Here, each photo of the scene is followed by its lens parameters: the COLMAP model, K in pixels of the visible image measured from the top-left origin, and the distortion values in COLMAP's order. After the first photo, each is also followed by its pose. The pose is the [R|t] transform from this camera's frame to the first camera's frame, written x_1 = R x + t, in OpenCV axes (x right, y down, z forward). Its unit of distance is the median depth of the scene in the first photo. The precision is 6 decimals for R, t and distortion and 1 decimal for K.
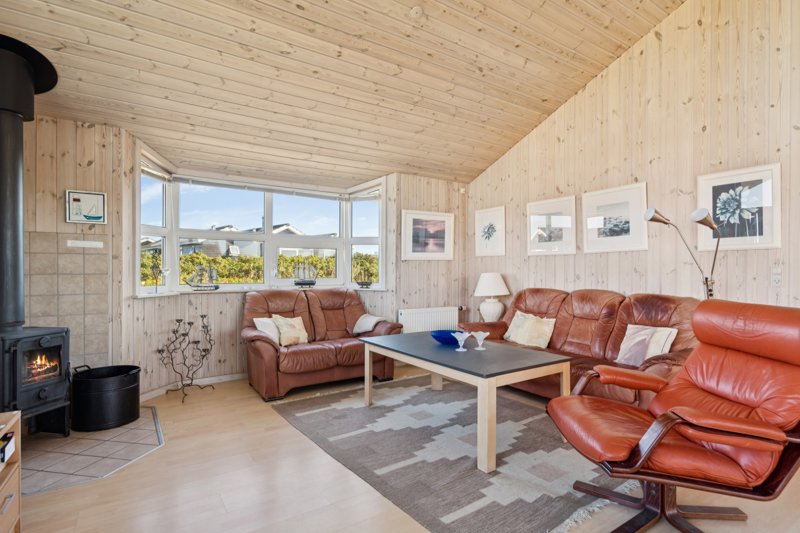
lens RADIAL K [[407.3, 0, 399.3], [0, 407.3, 268.1], [0, 0, 1]] dist [0.000187, 0.003306]
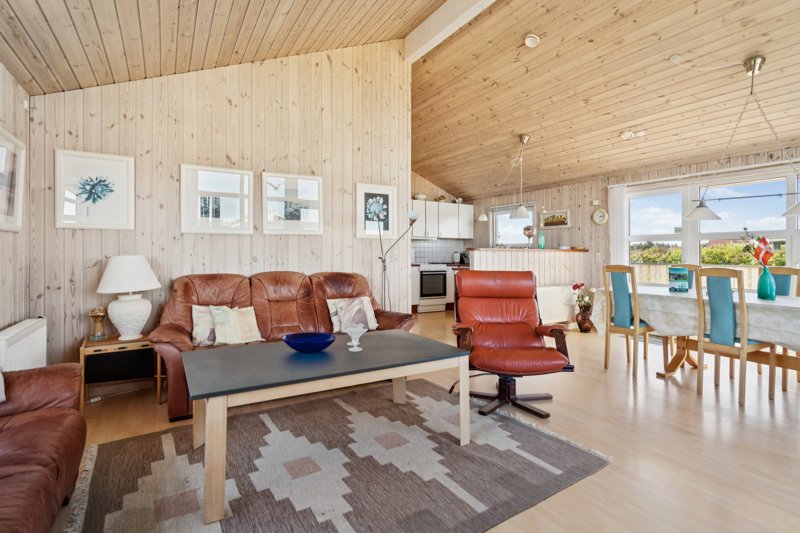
lens RADIAL K [[403.9, 0, 395.7], [0, 403.9, 248.8], [0, 0, 1]] dist [0.000850, 0.002292]
pose [[0.054241, 0.014590, 0.998421, -0.527382], [-0.007328, 0.999872, -0.014213, 0.009790], [-0.998501, -0.006545, 0.054341, 0.707058]]
